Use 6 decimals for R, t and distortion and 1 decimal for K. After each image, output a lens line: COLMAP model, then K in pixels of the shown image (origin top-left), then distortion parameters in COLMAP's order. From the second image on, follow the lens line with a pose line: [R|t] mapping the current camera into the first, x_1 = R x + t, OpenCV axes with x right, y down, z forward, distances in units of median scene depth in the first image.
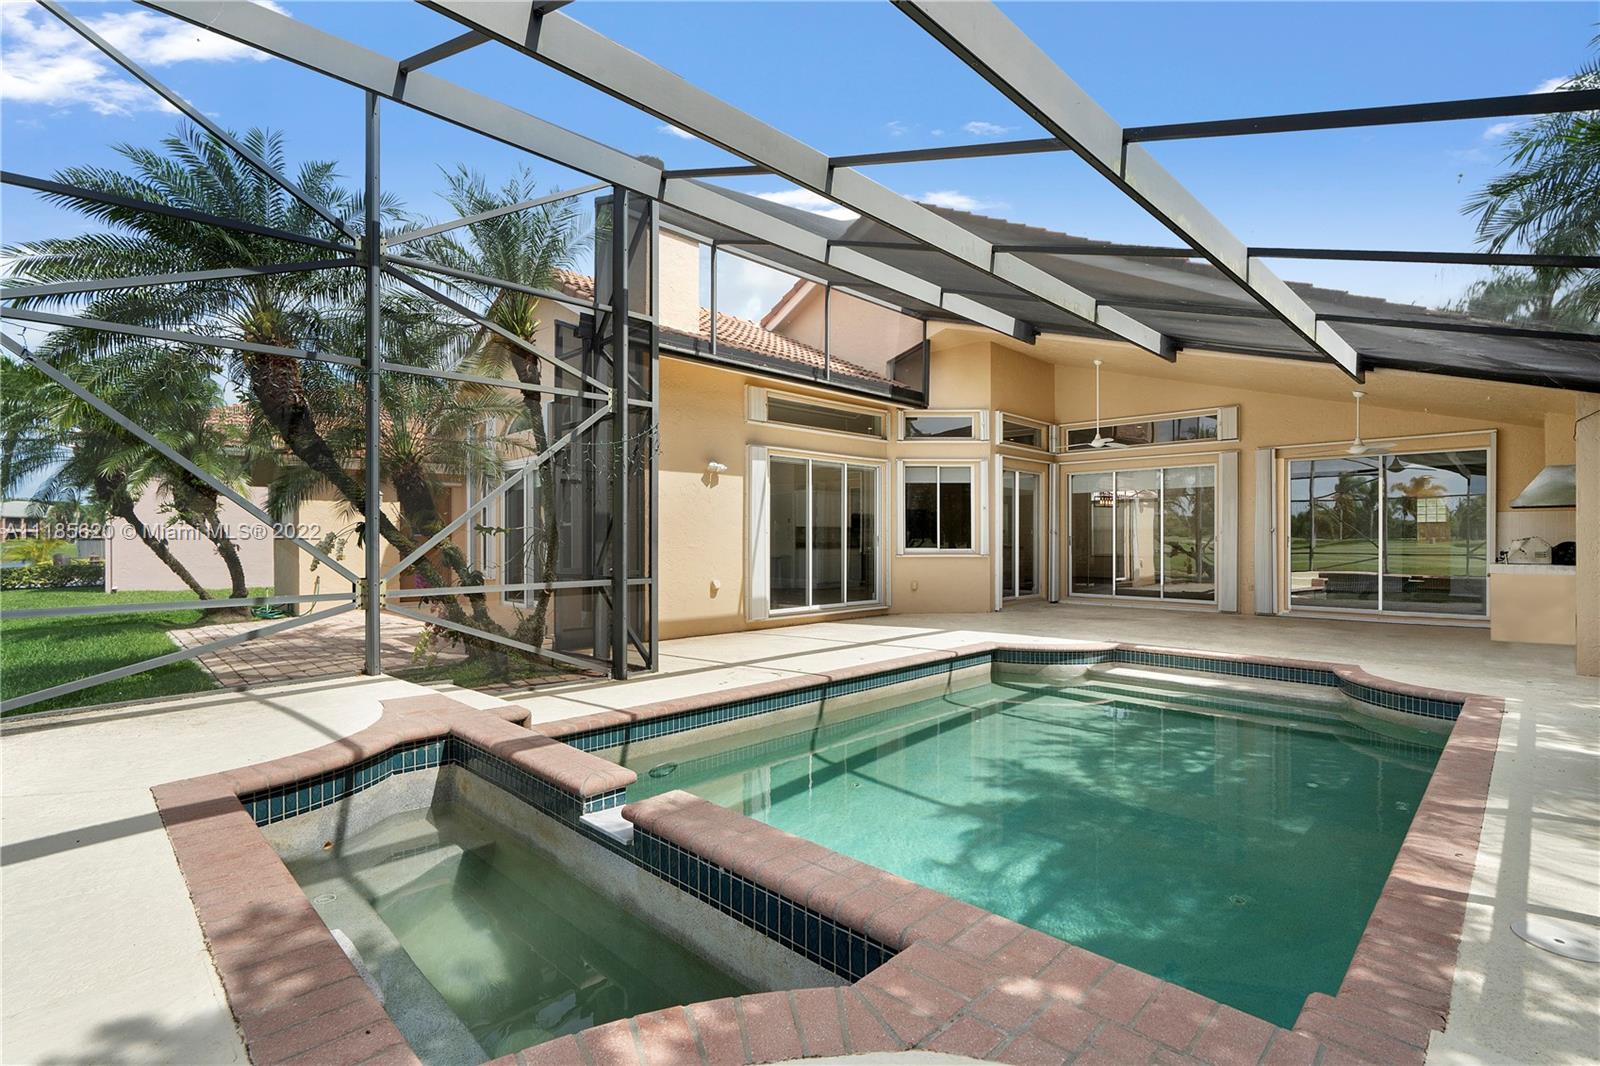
lens RADIAL K [[734.3, 0, 795.2], [0, 734.3, 535.4], [0, 0, 1]] dist [0.000738, -0.000072]
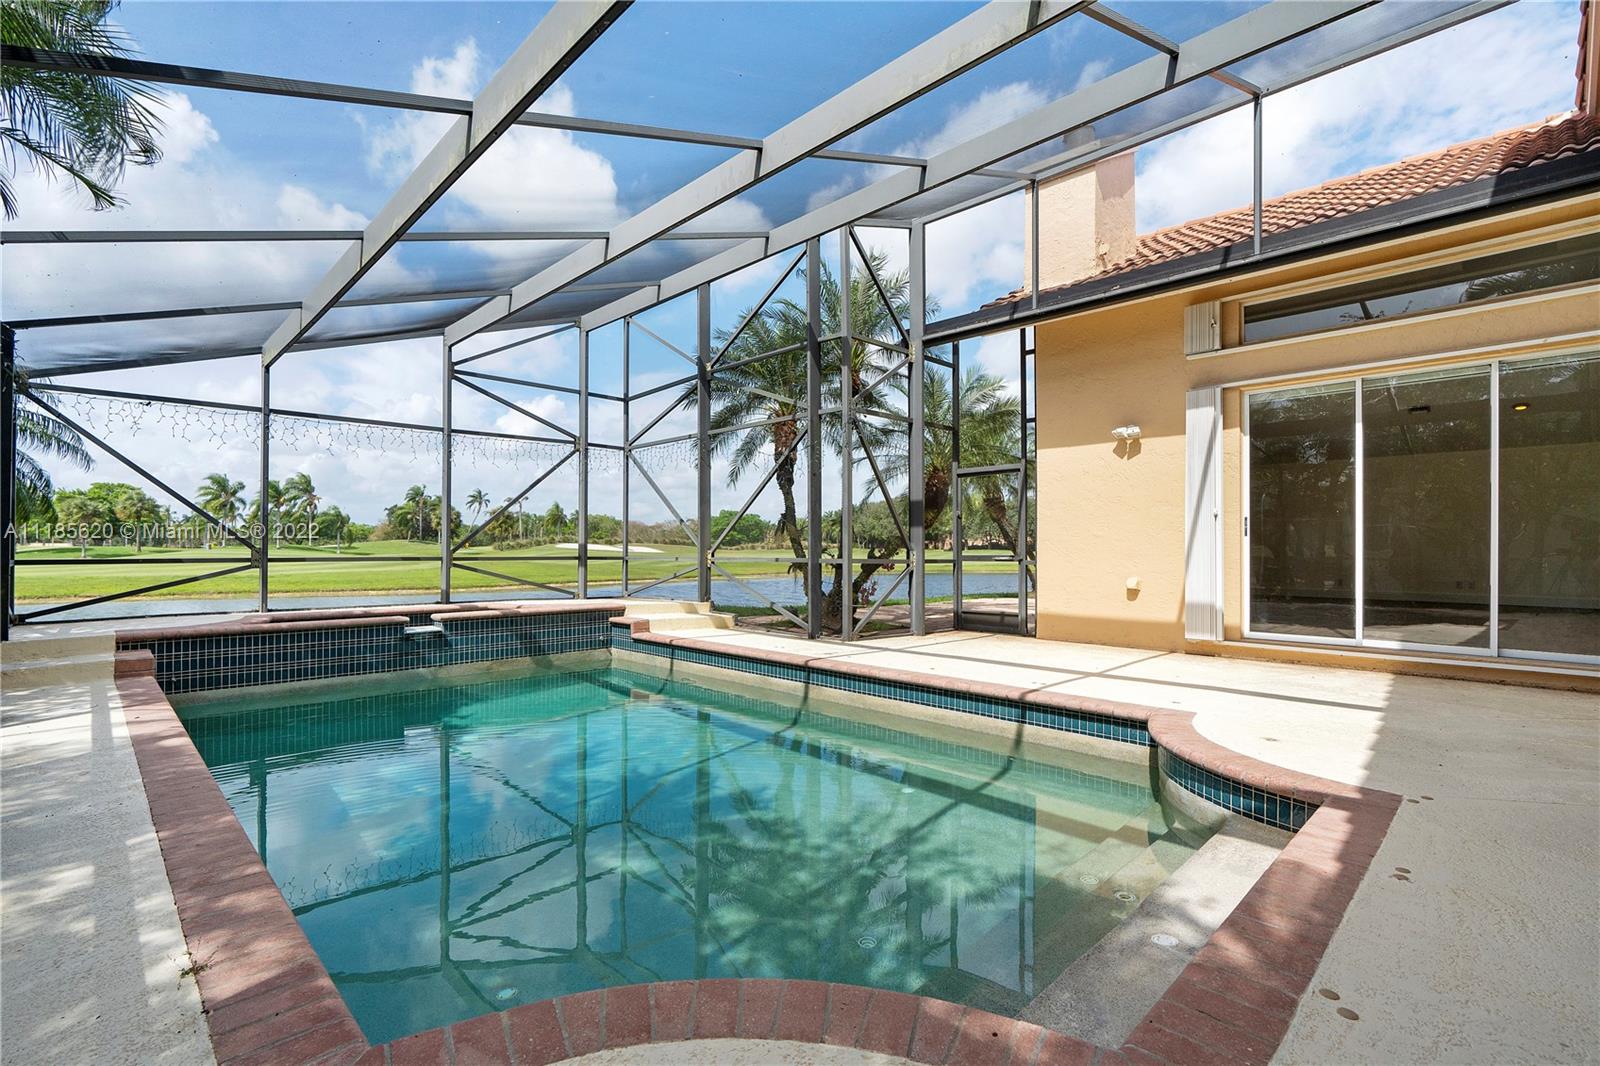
lens RADIAL K [[734.3, 0, 806.1], [0, 734.3, 541.7], [0, 0, 1]] dist [0.000738, -0.000072]
pose [[0.005426, -0.005148, -0.999972, 0.672877], [0.008307, 0.999952, -0.005103, 0.025510], [0.999951, -0.008279, 0.005469, 0.654572]]
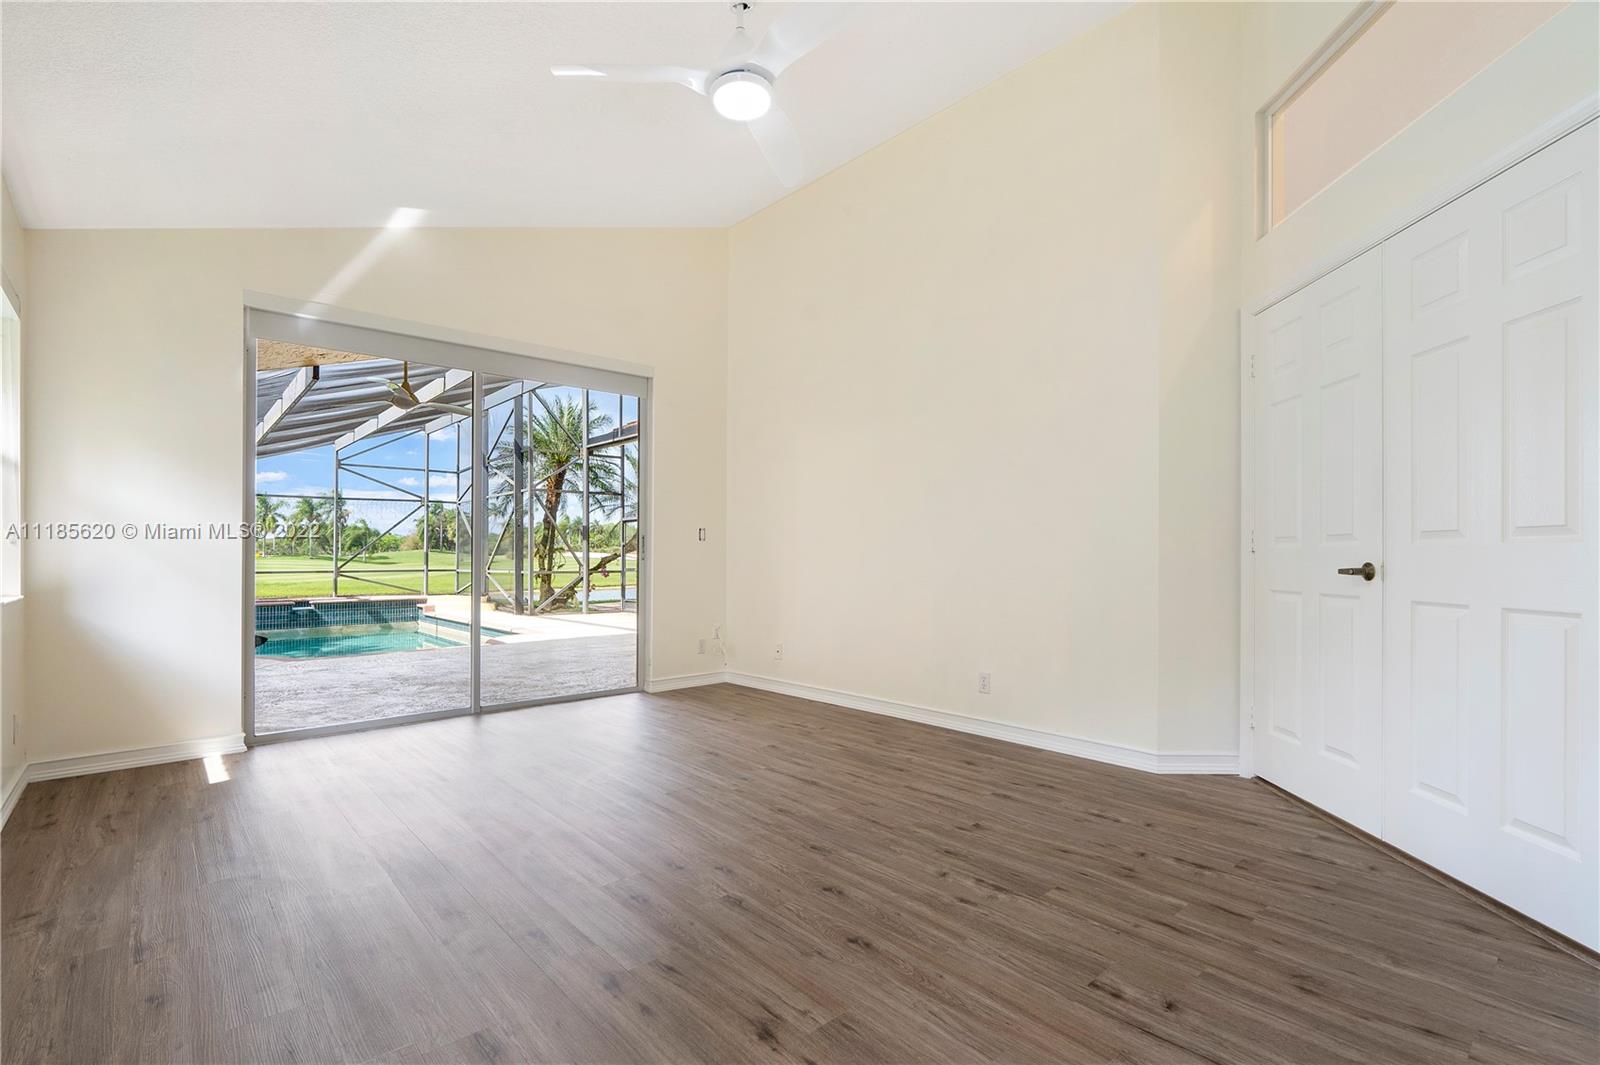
lens RADIAL K [[734.3, 0, 788.7], [0, 734.3, 546.0], [0, 0, 1]] dist [0.000738, -0.000072]
pose [[-0.053997, -0.007191, -0.998515, 1.251038], [0.014416, 0.999864, -0.007980, 0.010239], [0.998437, -0.014825, -0.053886, 1.229157]]
